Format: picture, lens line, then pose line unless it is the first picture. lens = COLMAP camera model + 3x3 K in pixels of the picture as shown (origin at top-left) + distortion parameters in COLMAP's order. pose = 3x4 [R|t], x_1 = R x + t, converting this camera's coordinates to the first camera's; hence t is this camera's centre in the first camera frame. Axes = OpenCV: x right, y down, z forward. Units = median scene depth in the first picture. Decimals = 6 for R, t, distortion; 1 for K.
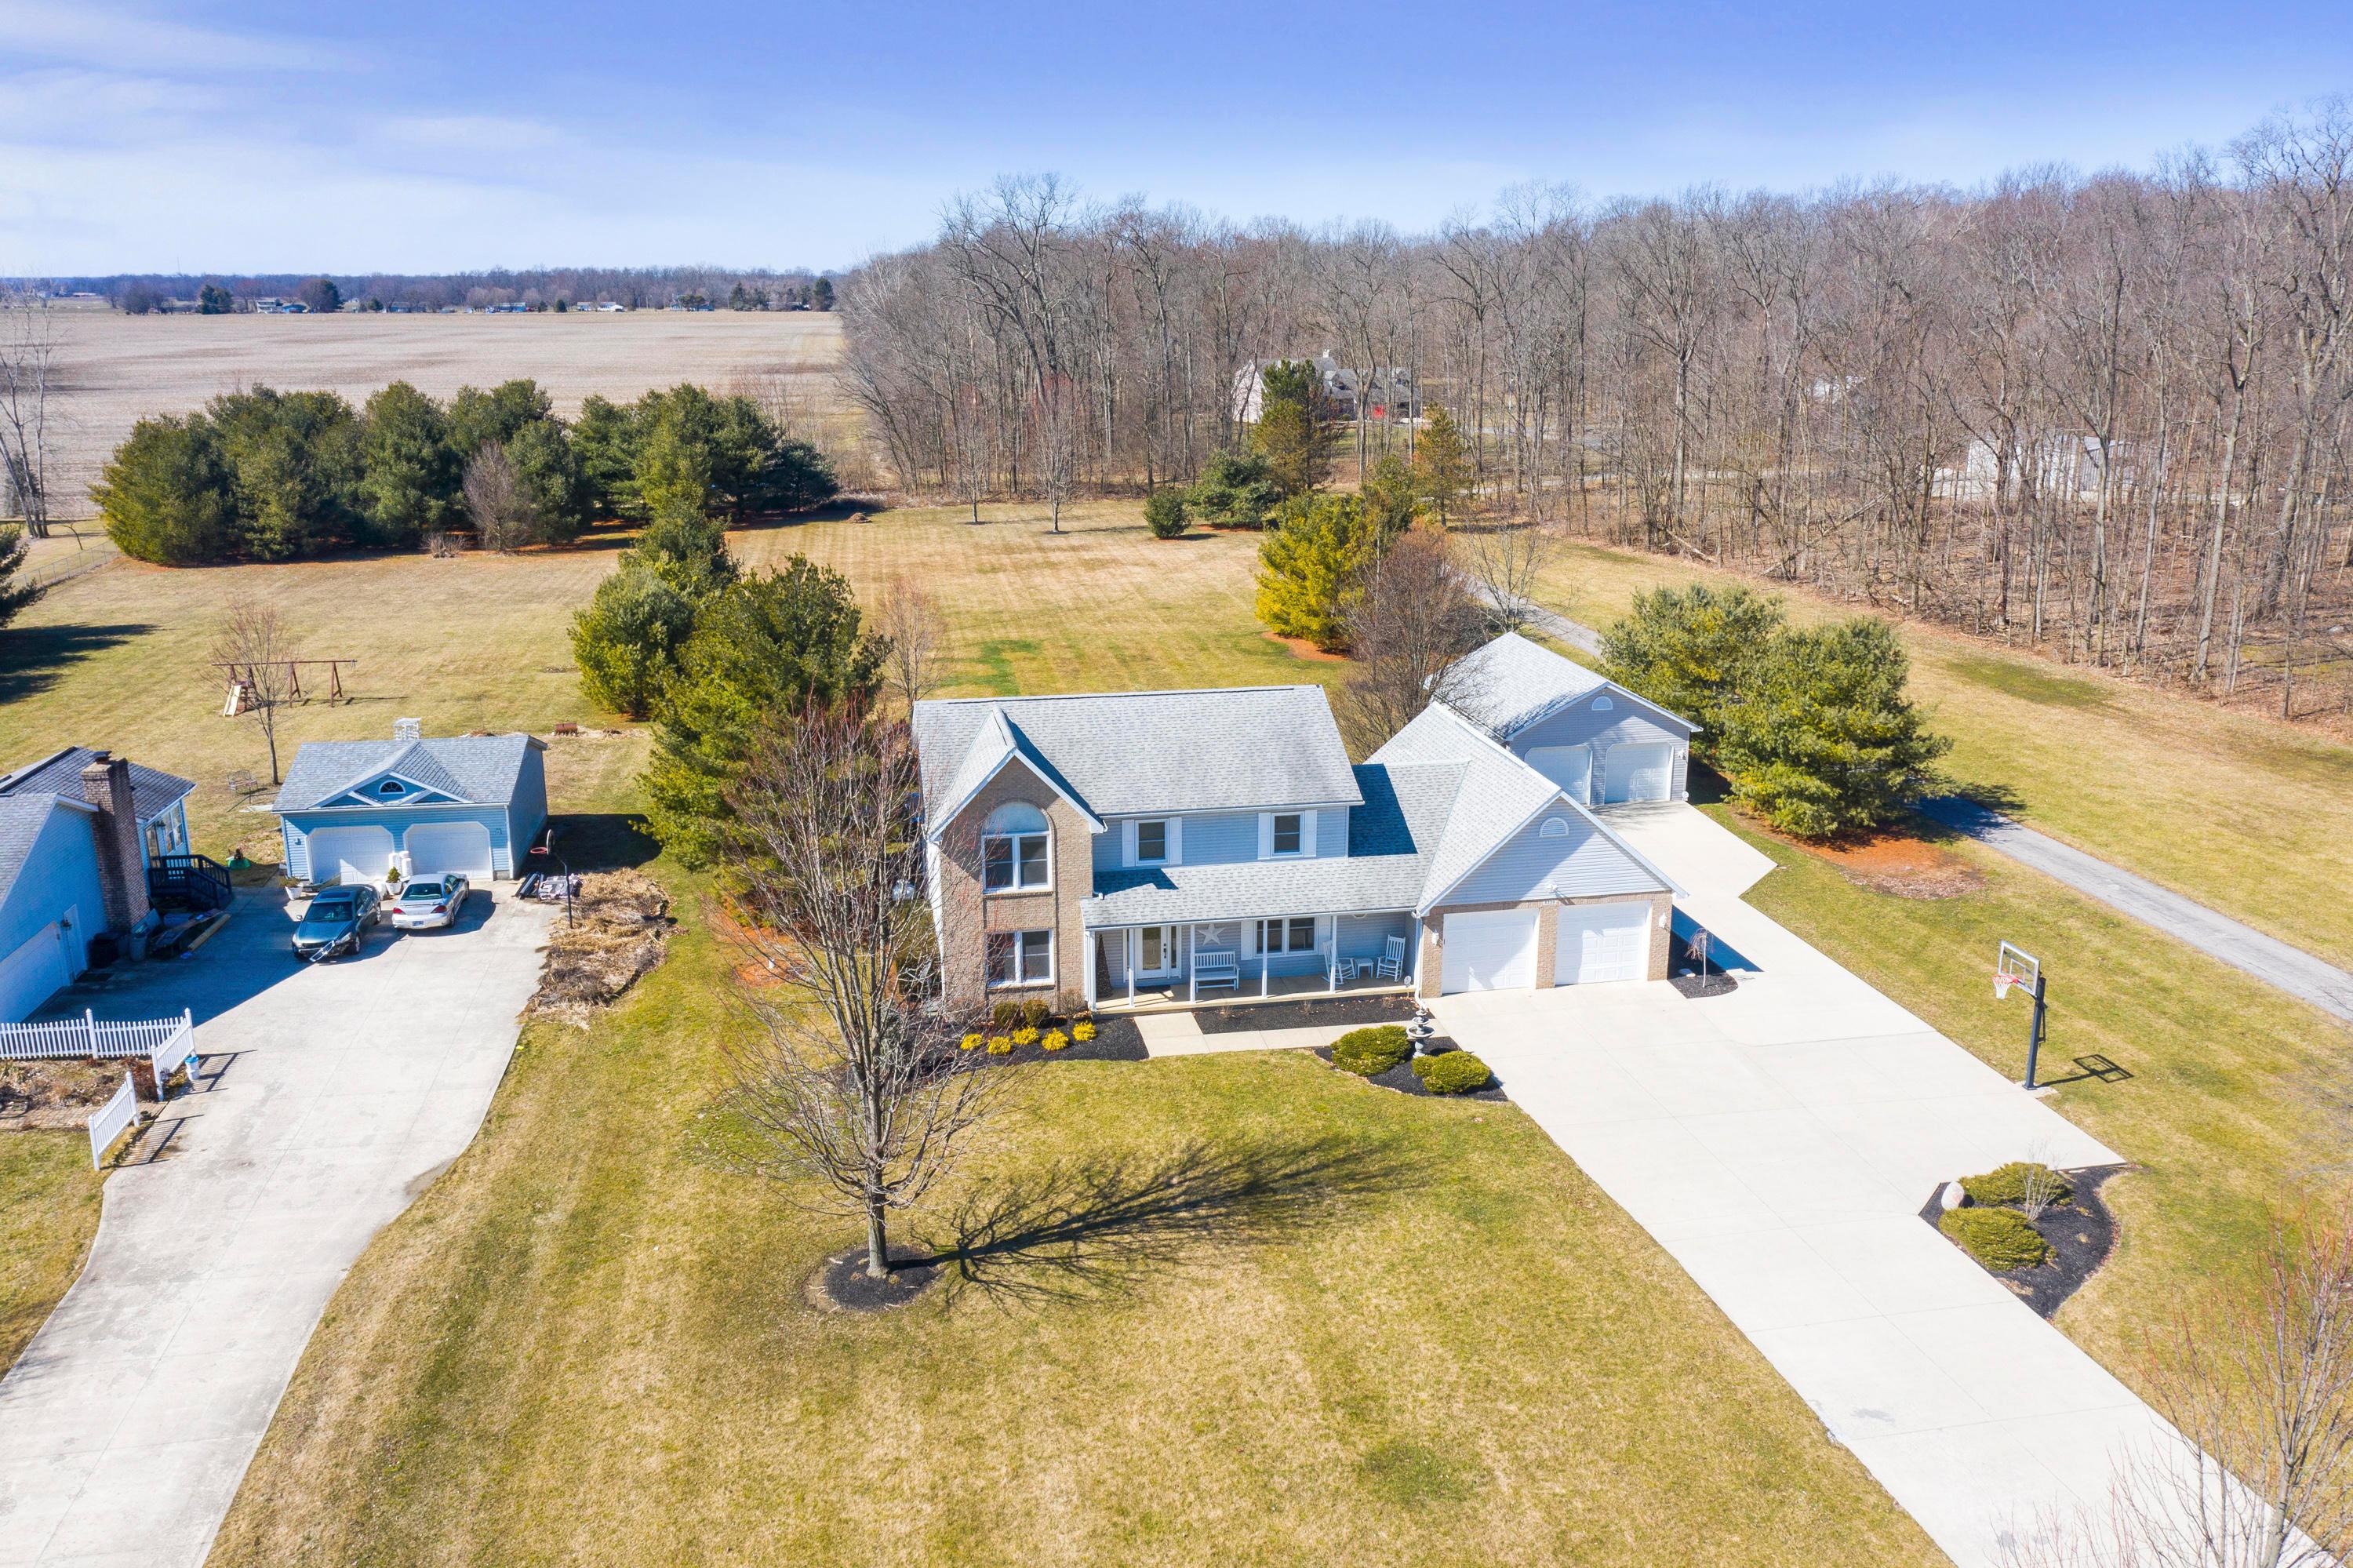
lens RADIAL K [[1878.8, 0, 1188.9], [0, 1878.8, 773.6], [0, 0, 1]] dist [-0.014325, 0.005387]
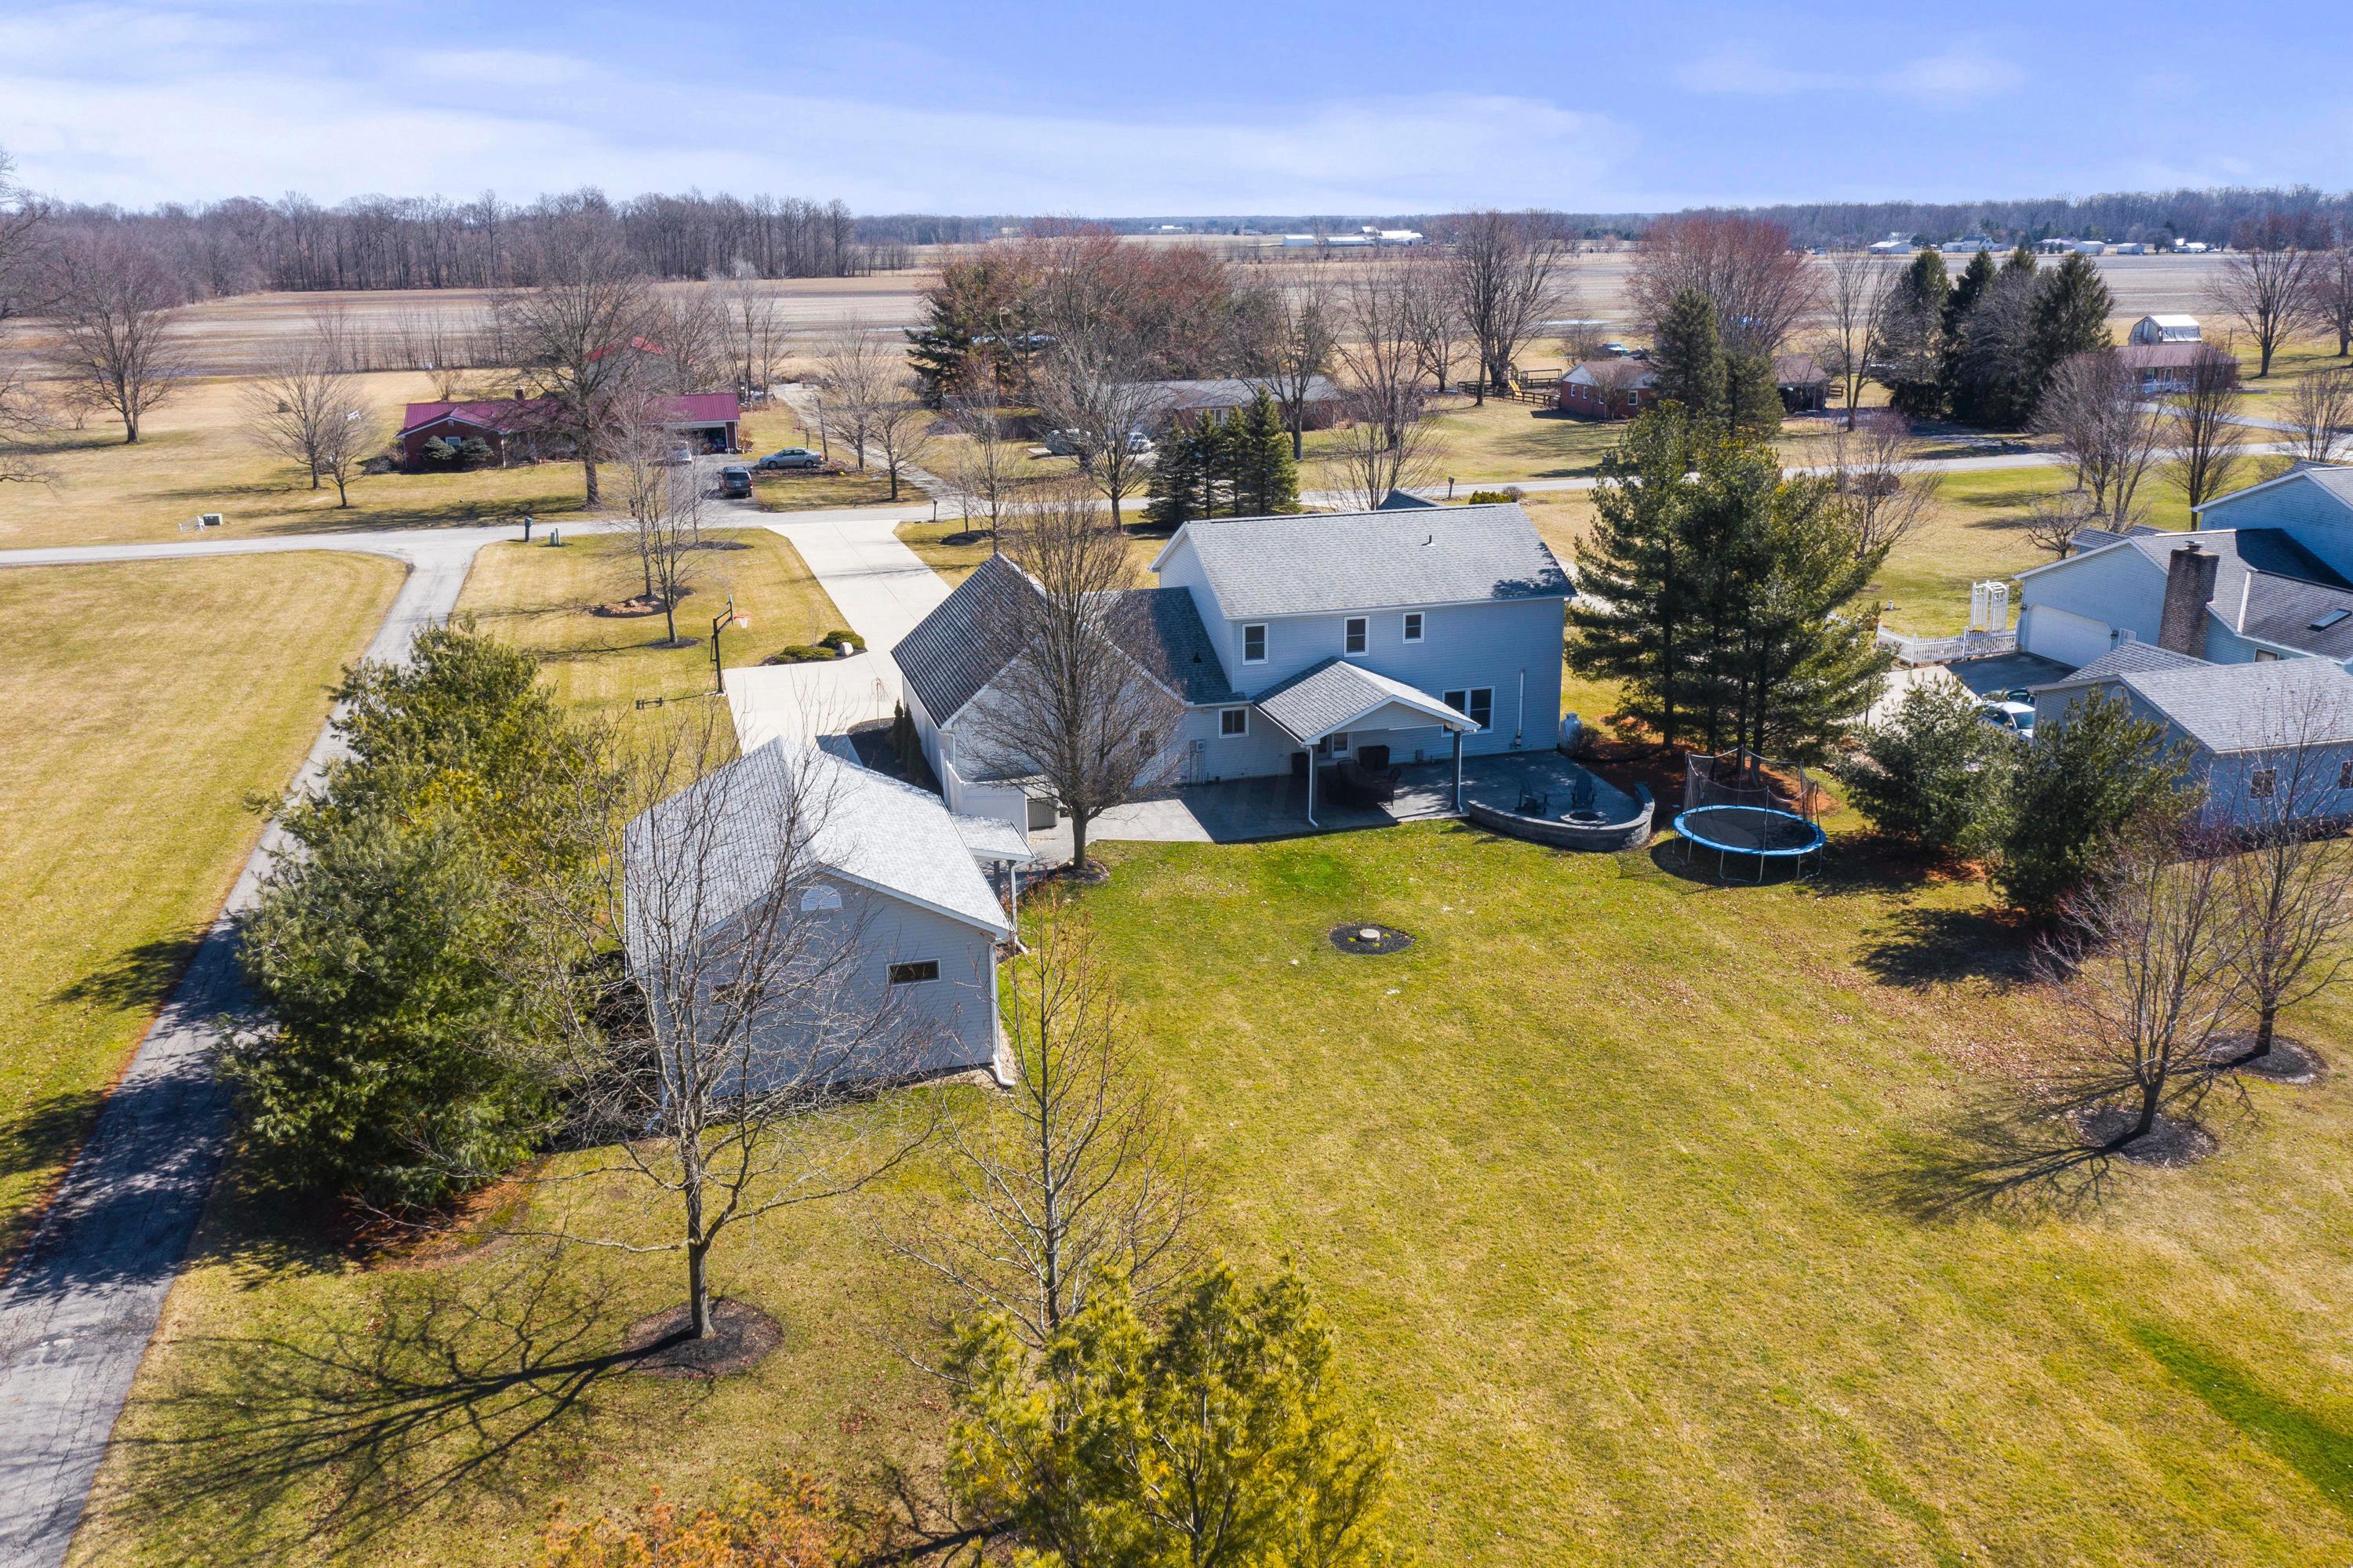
lens RADIAL K [[1878.8, 0, 1187.1], [0, 1878.8, 791.5], [0, 0, 1]] dist [-0.014325, 0.005387]
pose [[-0.995703, 0.035867, -0.085382, 0.177734], [-0.014511, 0.850143, 0.526352, -0.517356], [0.091466, 0.525329, -0.845969, 2.120076]]
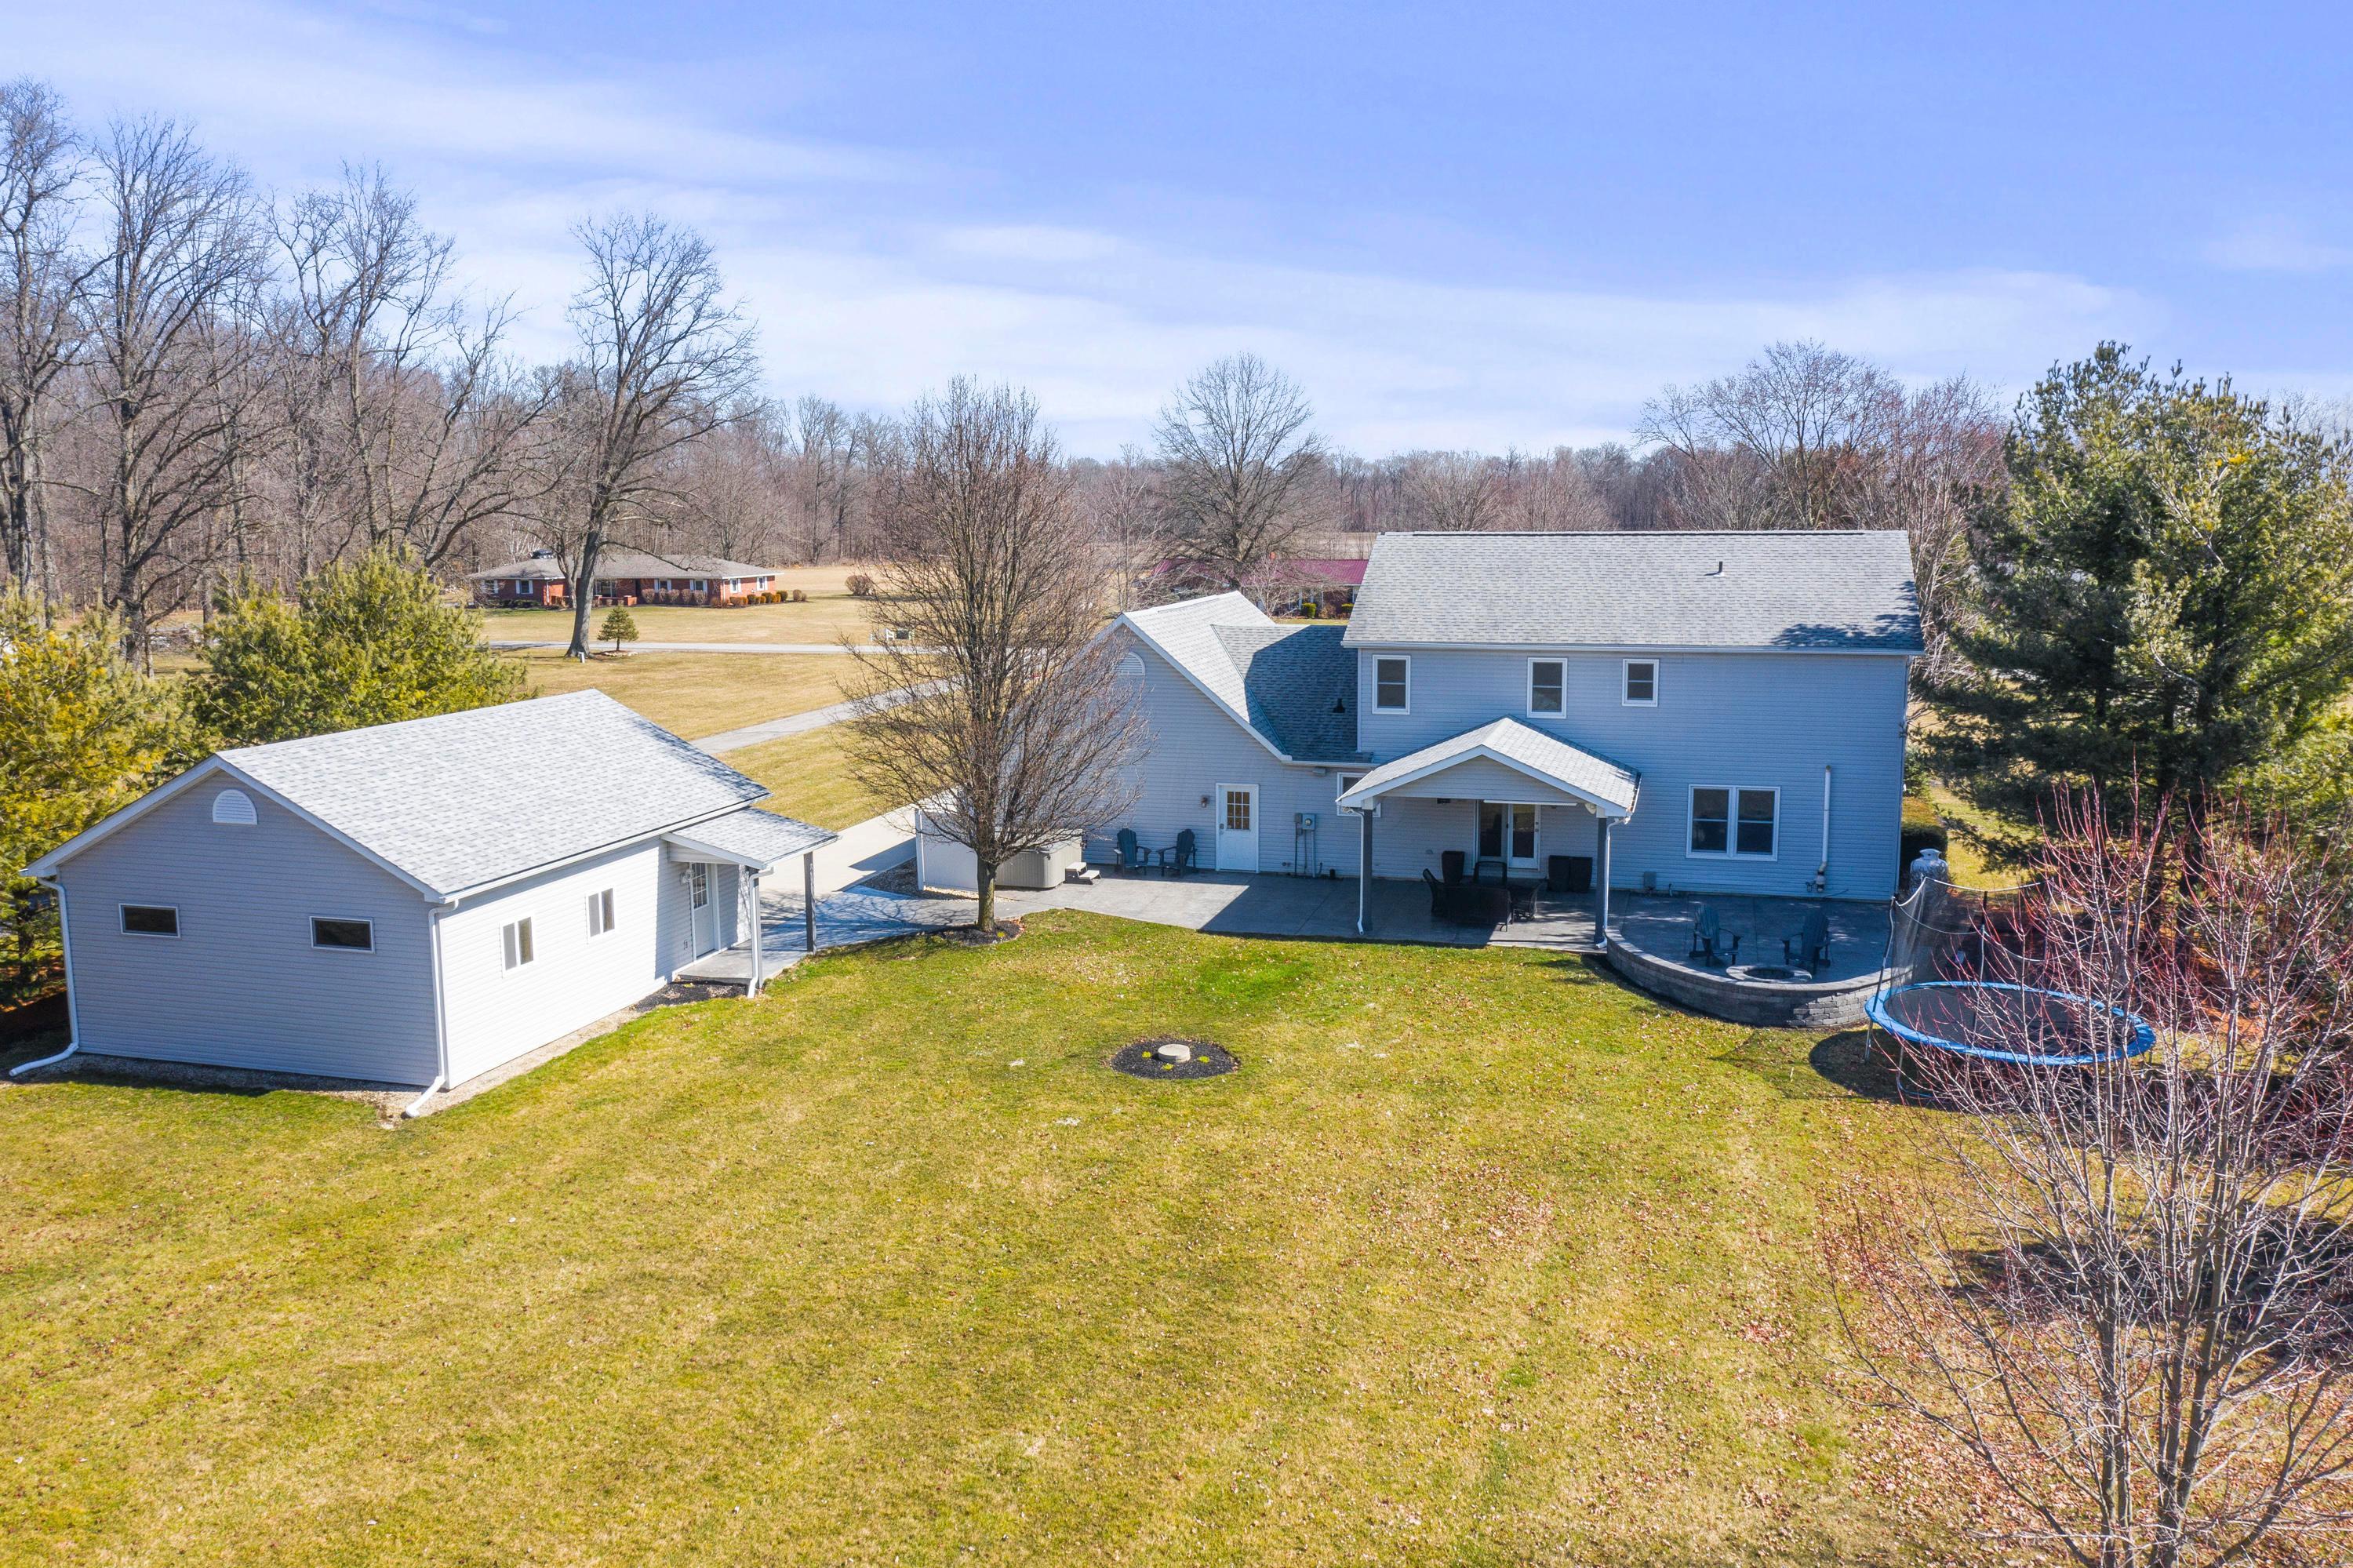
lens RADIAL K [[1878.8, 0, 1164.5], [0, 1878.8, 780.9], [0, 0, 1]] dist [-0.014325, 0.005387]
pose [[-0.890803, -0.061097, 0.450263, -0.229581], [0.122396, 0.922029, 0.367262, -0.271110], [-0.437594, 0.382268, -0.813869, 1.834536]]
